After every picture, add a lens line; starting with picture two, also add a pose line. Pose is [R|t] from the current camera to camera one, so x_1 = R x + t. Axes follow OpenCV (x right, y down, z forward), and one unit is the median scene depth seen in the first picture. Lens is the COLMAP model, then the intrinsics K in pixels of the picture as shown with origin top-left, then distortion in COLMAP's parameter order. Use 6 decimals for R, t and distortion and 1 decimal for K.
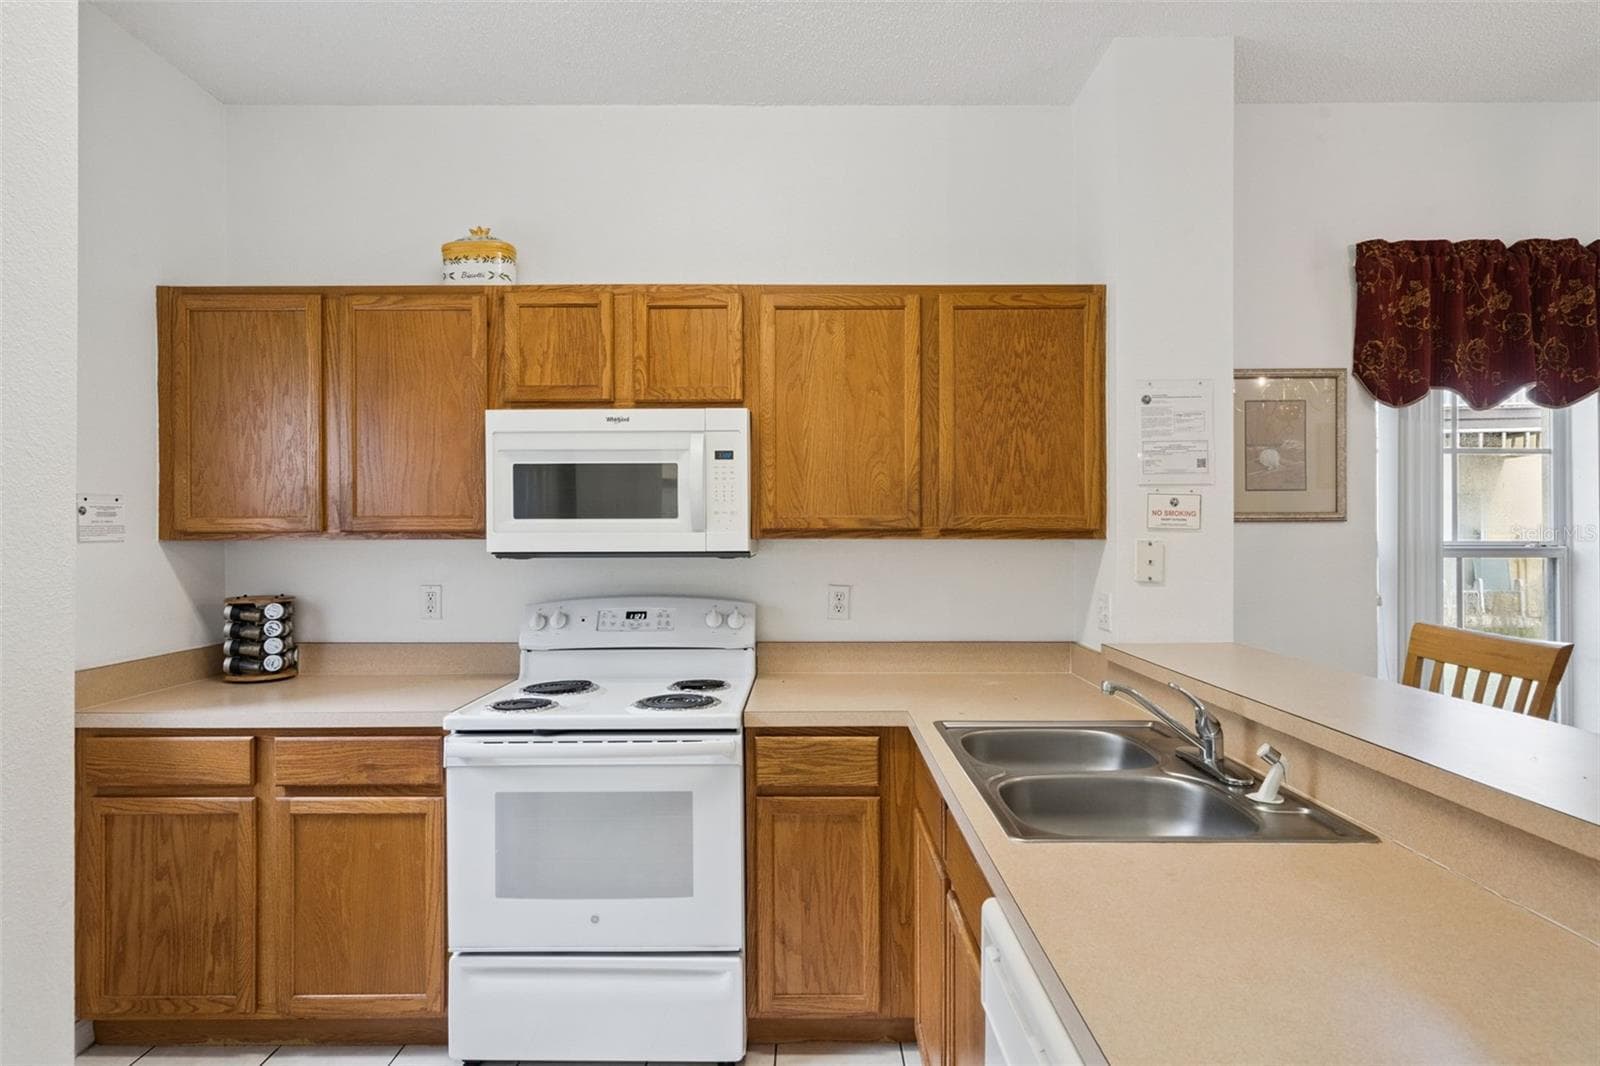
lens RADIAL K [[864.5, 0, 798.9], [0, 864.5, 534.0], [0, 0, 1]] dist [0.002015, 0.002754]
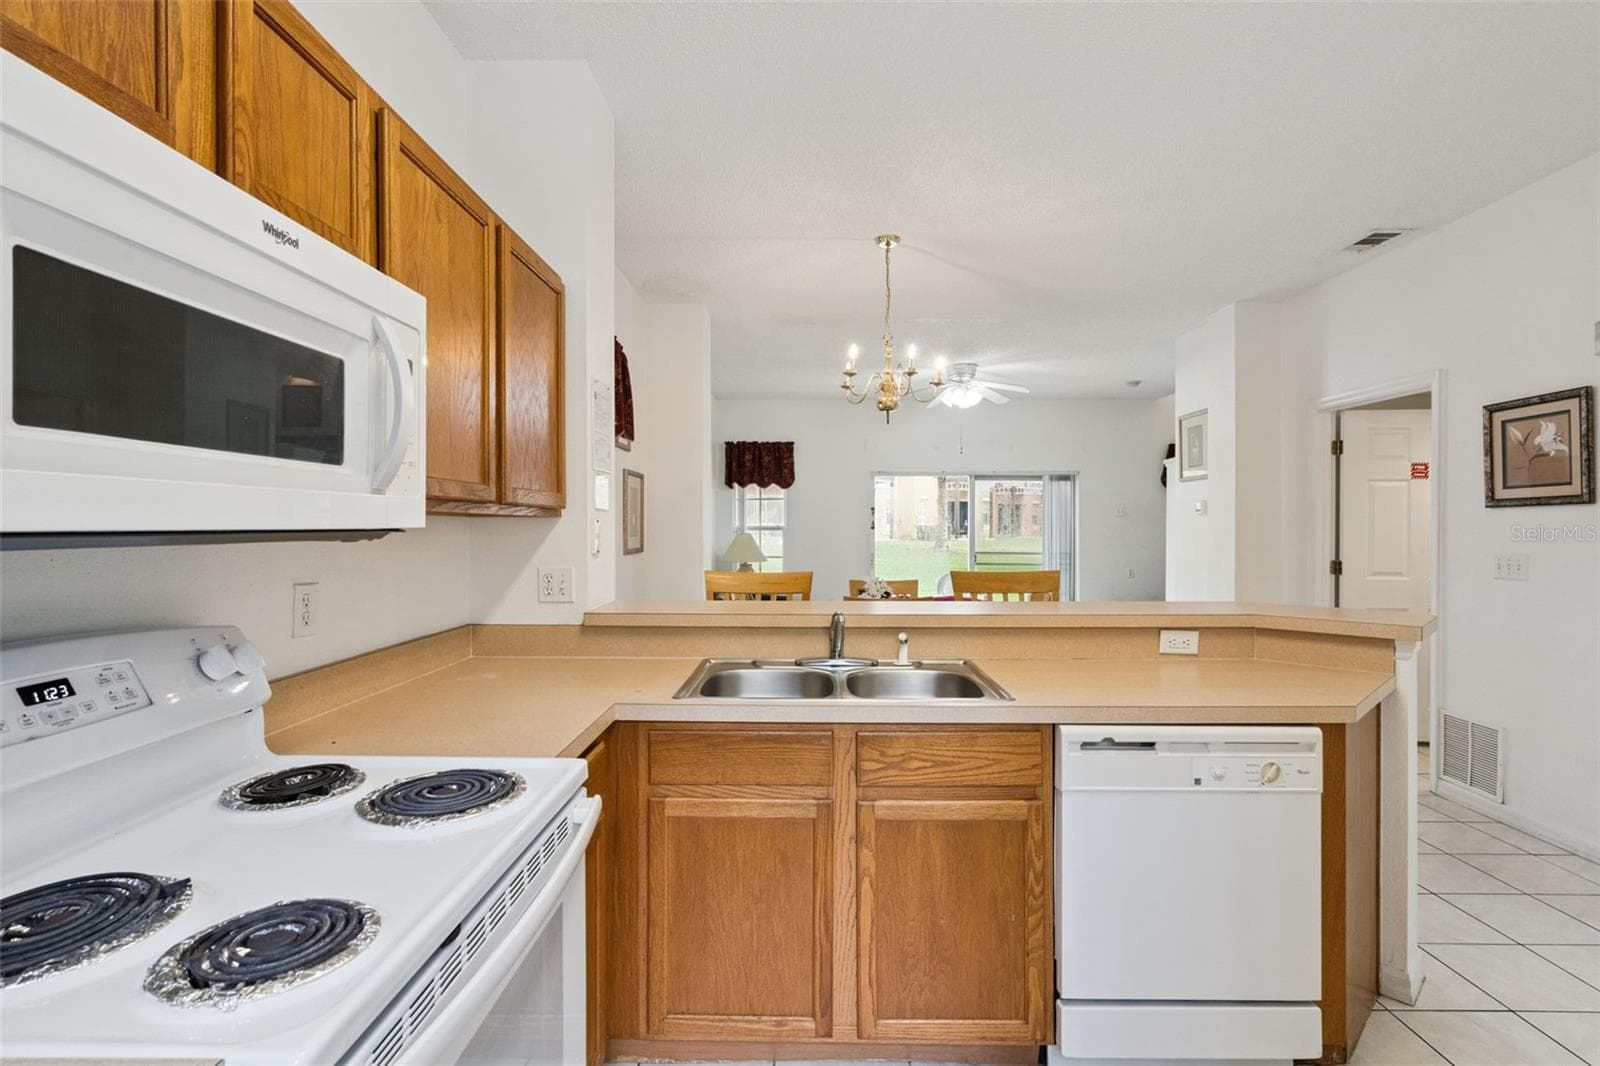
lens RADIAL K [[762.0, 0, 800.6], [0, 762.0, 525.6], [0, 0, 1]] dist [-0.001653, 0.001892]
pose [[0.007927, 0.002160, 0.999966, -0.582534], [-0.003947, 0.999990, -0.002129, 0.017854], [-0.999961, -0.003930, 0.007935, 0.700679]]
